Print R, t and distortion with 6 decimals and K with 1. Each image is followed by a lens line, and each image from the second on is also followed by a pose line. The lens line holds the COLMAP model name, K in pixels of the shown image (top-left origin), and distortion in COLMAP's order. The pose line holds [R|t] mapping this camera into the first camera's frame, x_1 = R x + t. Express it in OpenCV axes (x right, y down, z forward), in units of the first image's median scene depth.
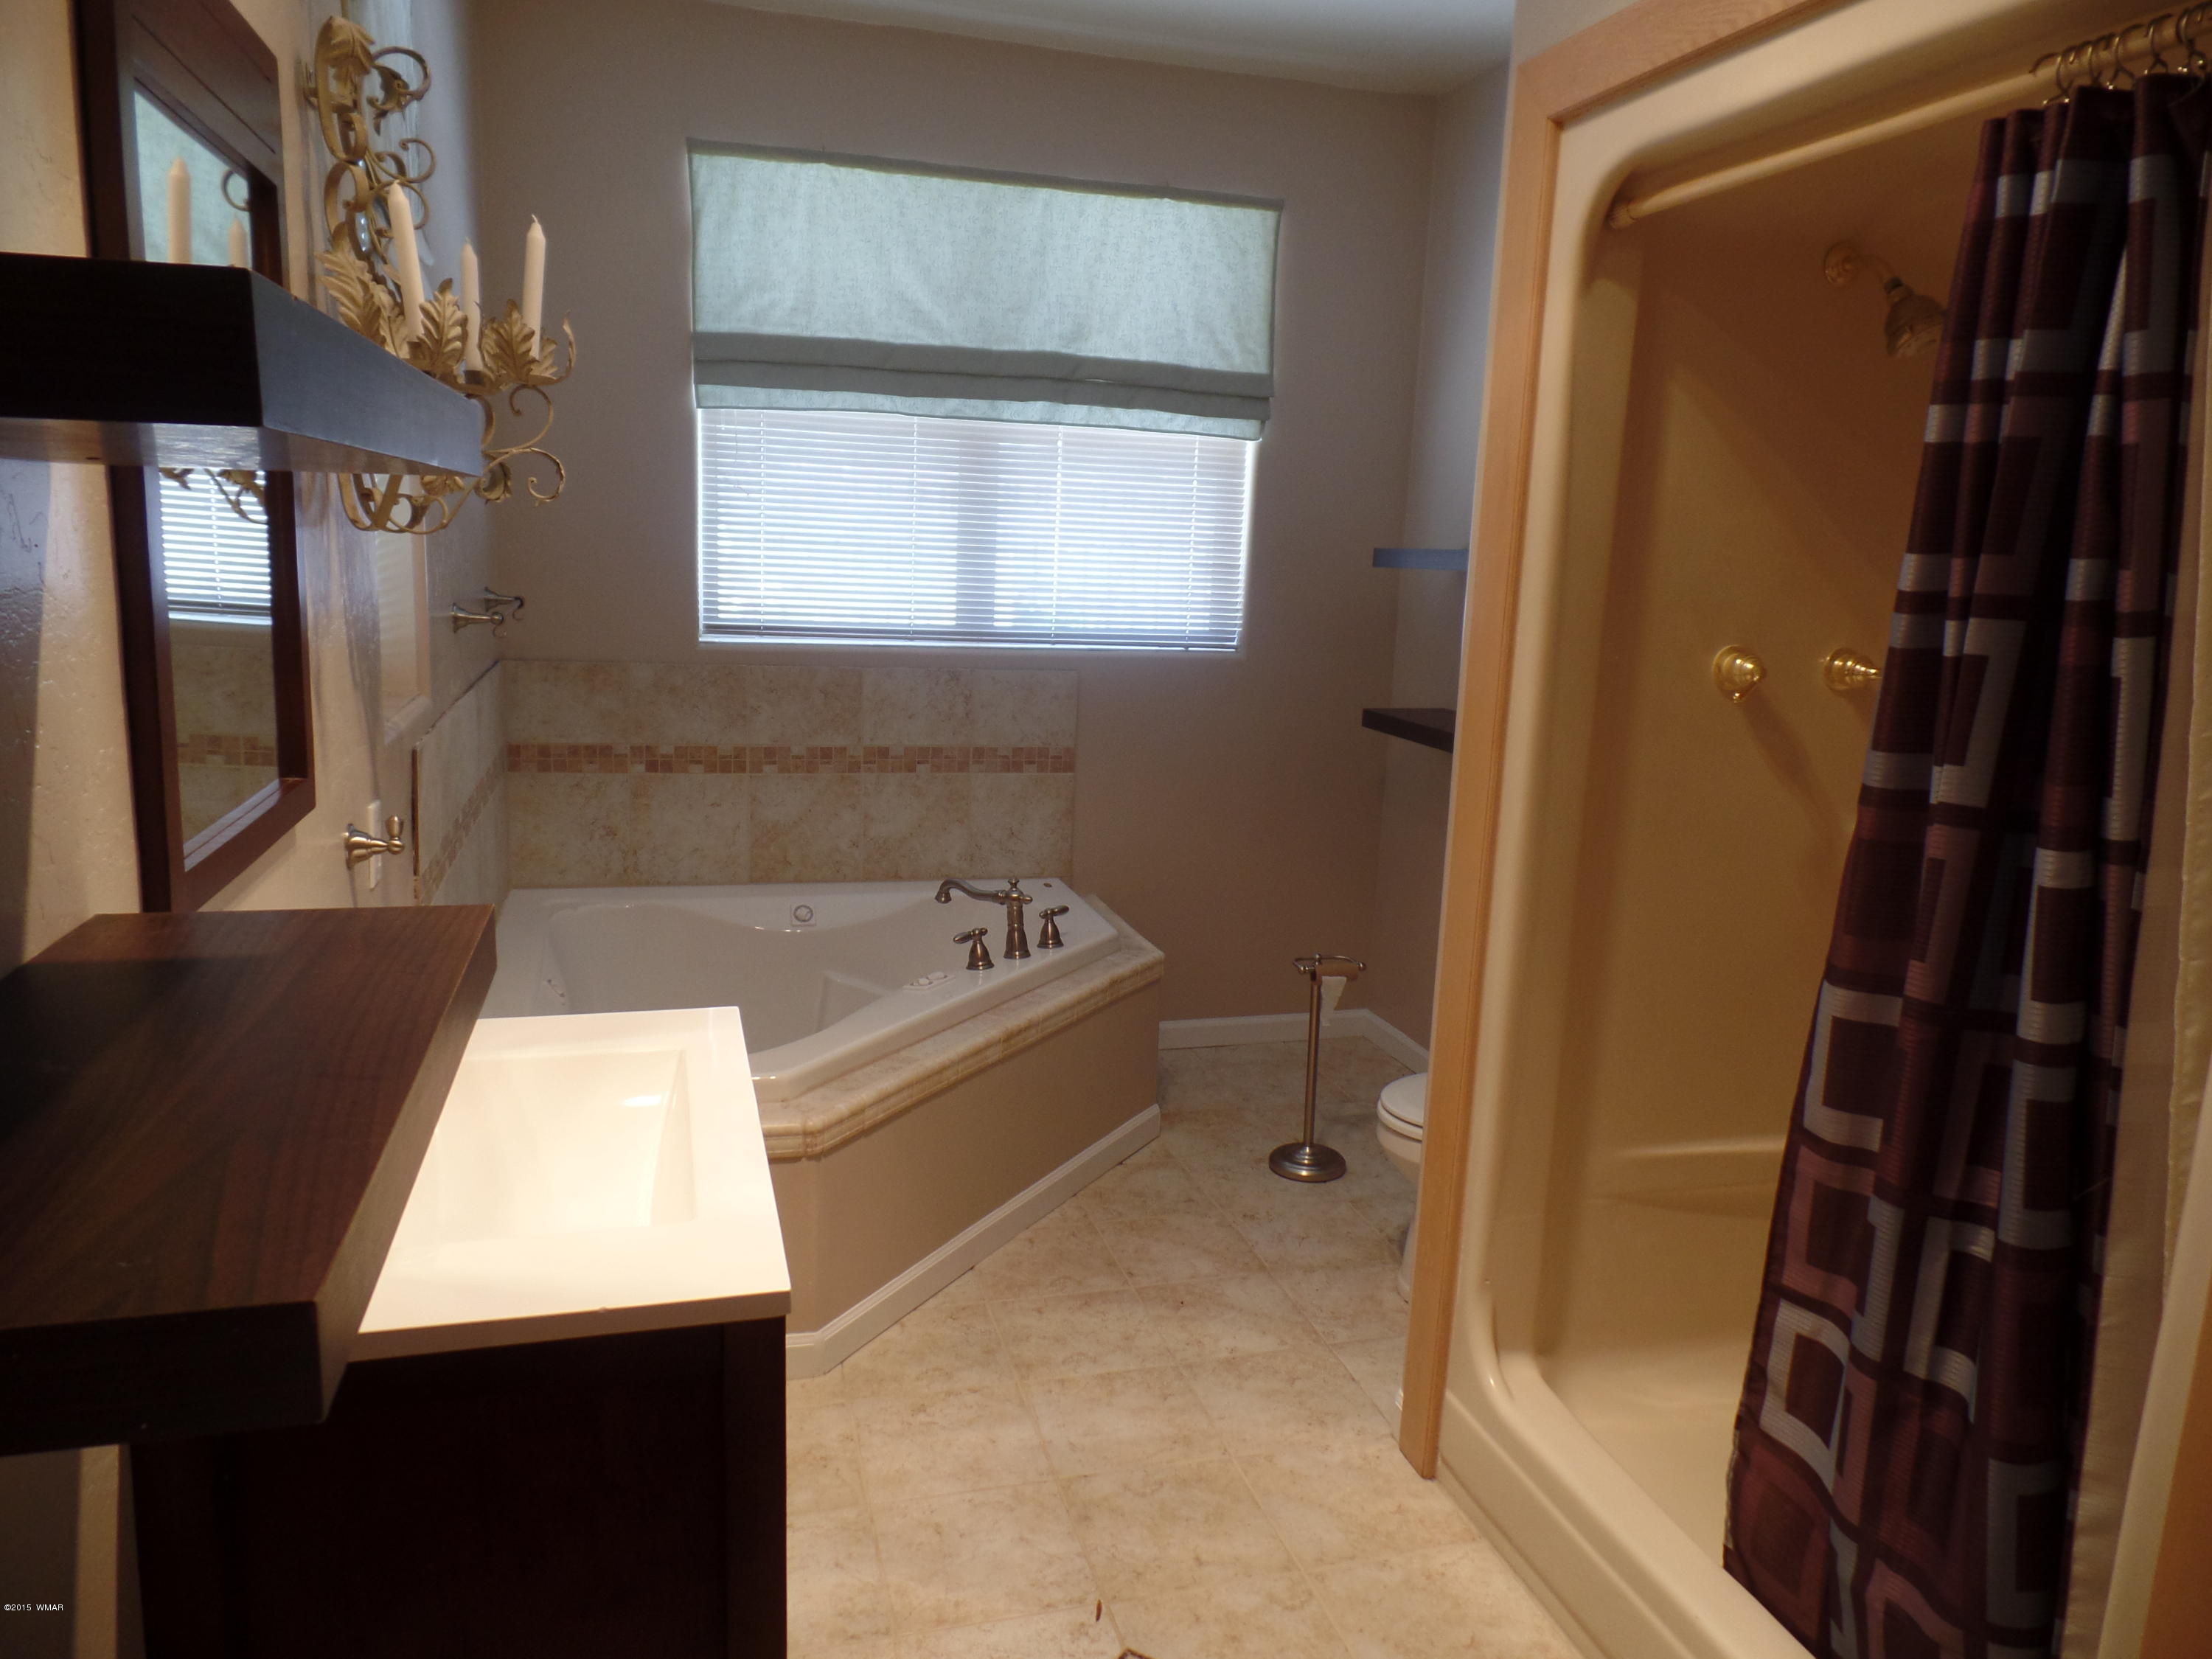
lens RADIAL K [[1538.9, 0, 1122.4], [0, 1538.9, 848.8], [0, 0, 1]] dist [0.011746, 0.005144]
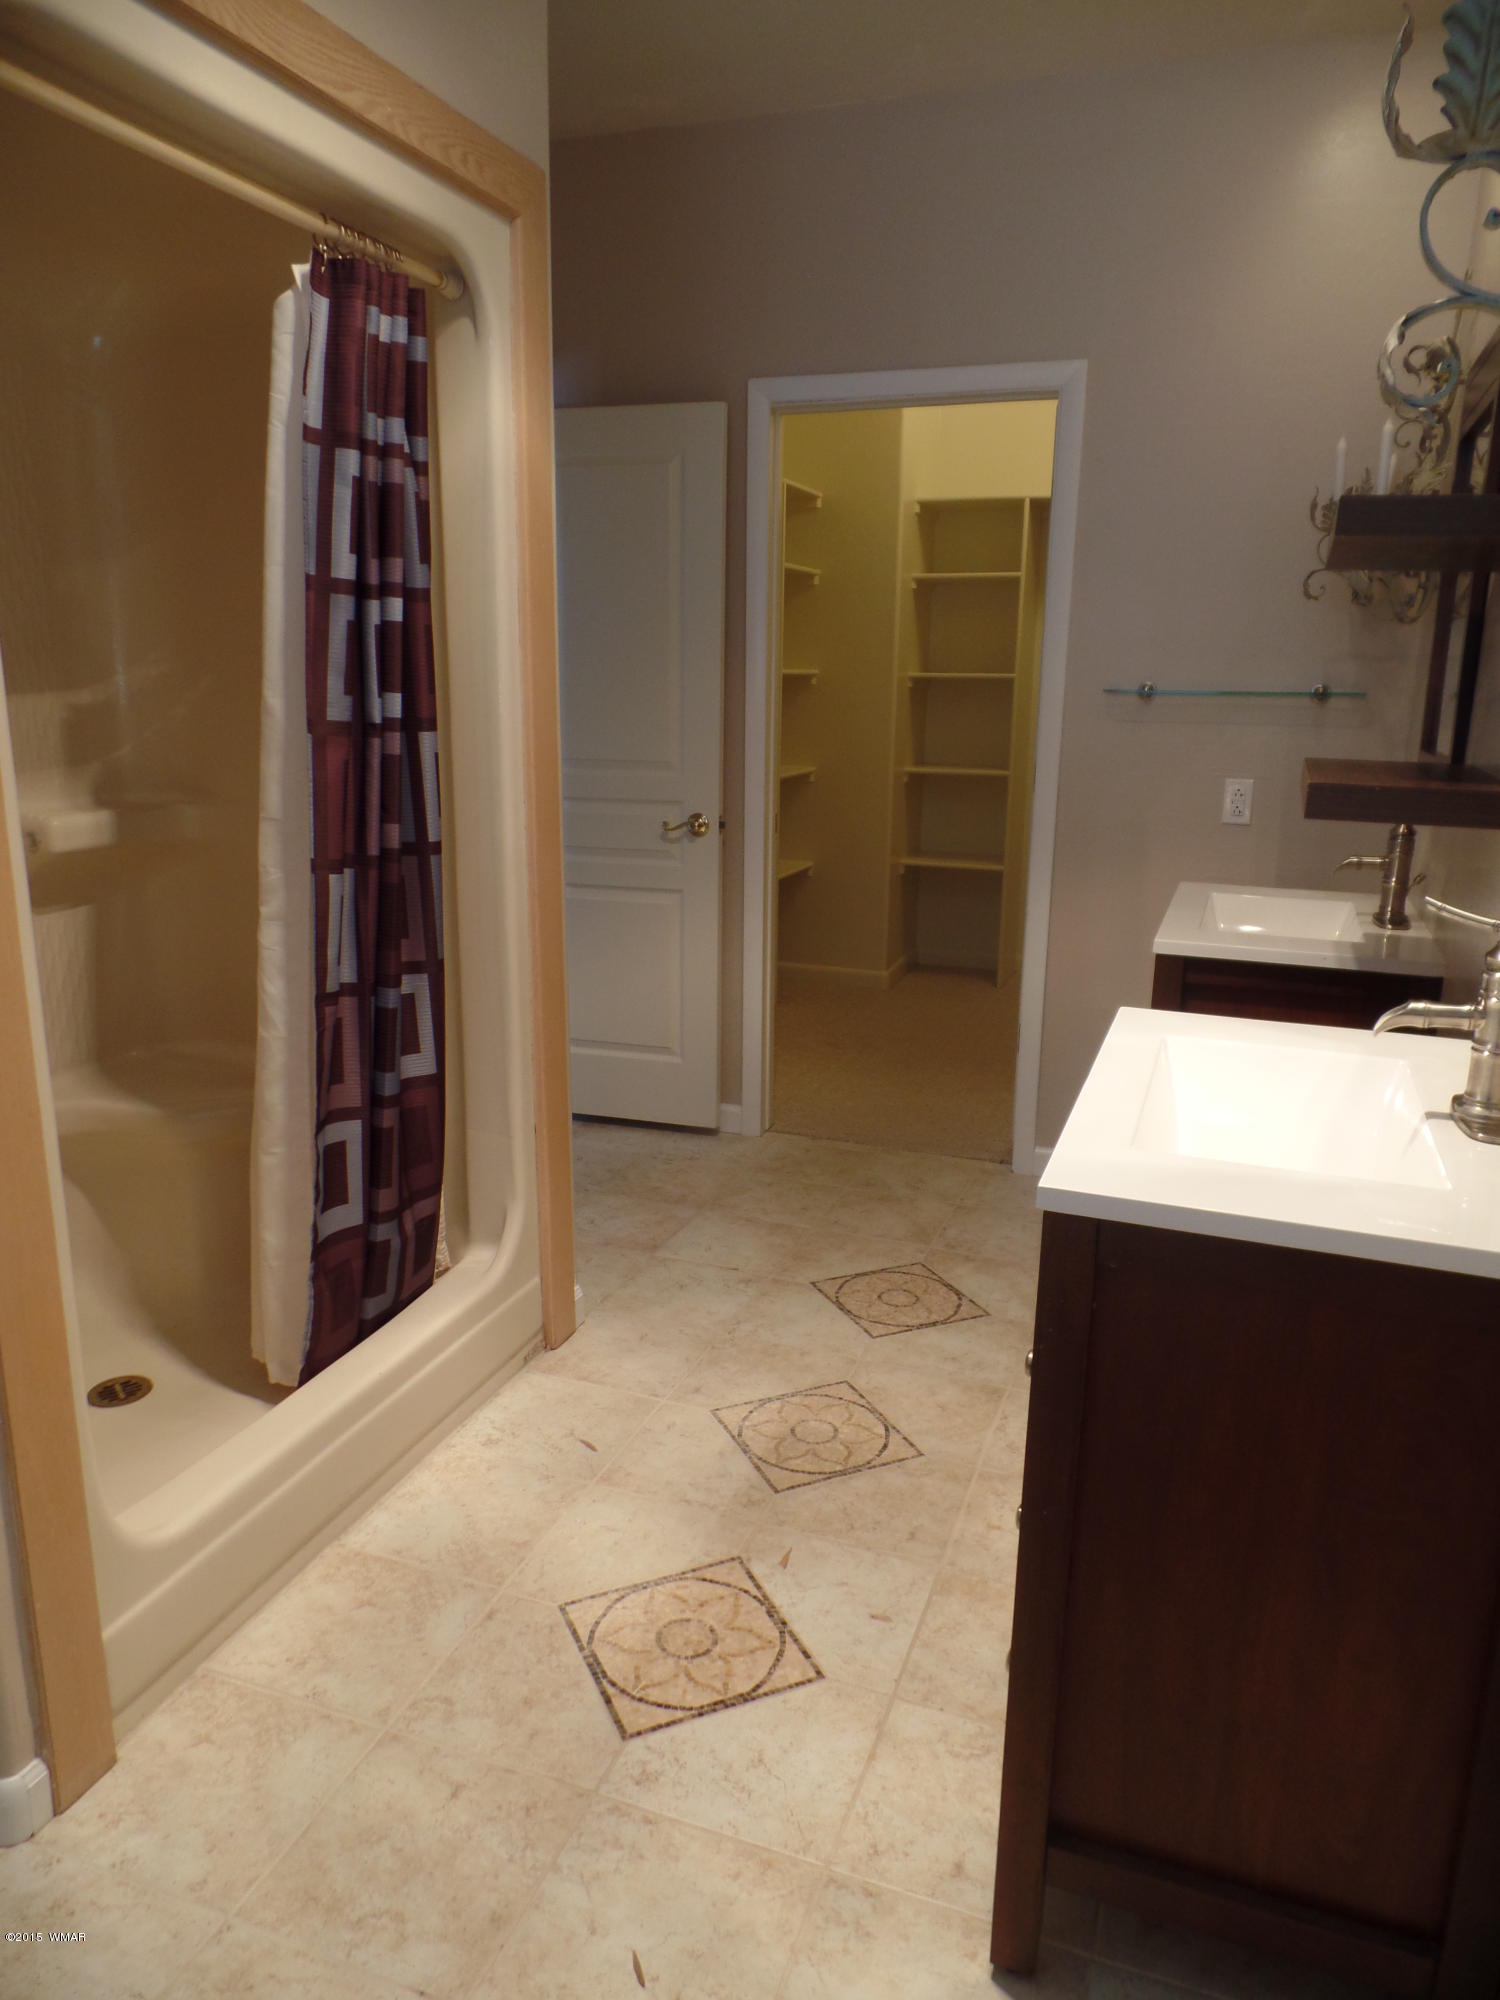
lens RADIAL K [[1391.4, 0, 757.0], [0, 1391.4, 1013.5], [0, 0, 1]] dist [0.011746, 0.005144]
pose [[-0.802553, -0.191078, 0.565153, -0.251350], [0.076187, 0.906736, 0.414758, -0.127268], [-0.591696, 0.375923, -0.713146, 0.761665]]
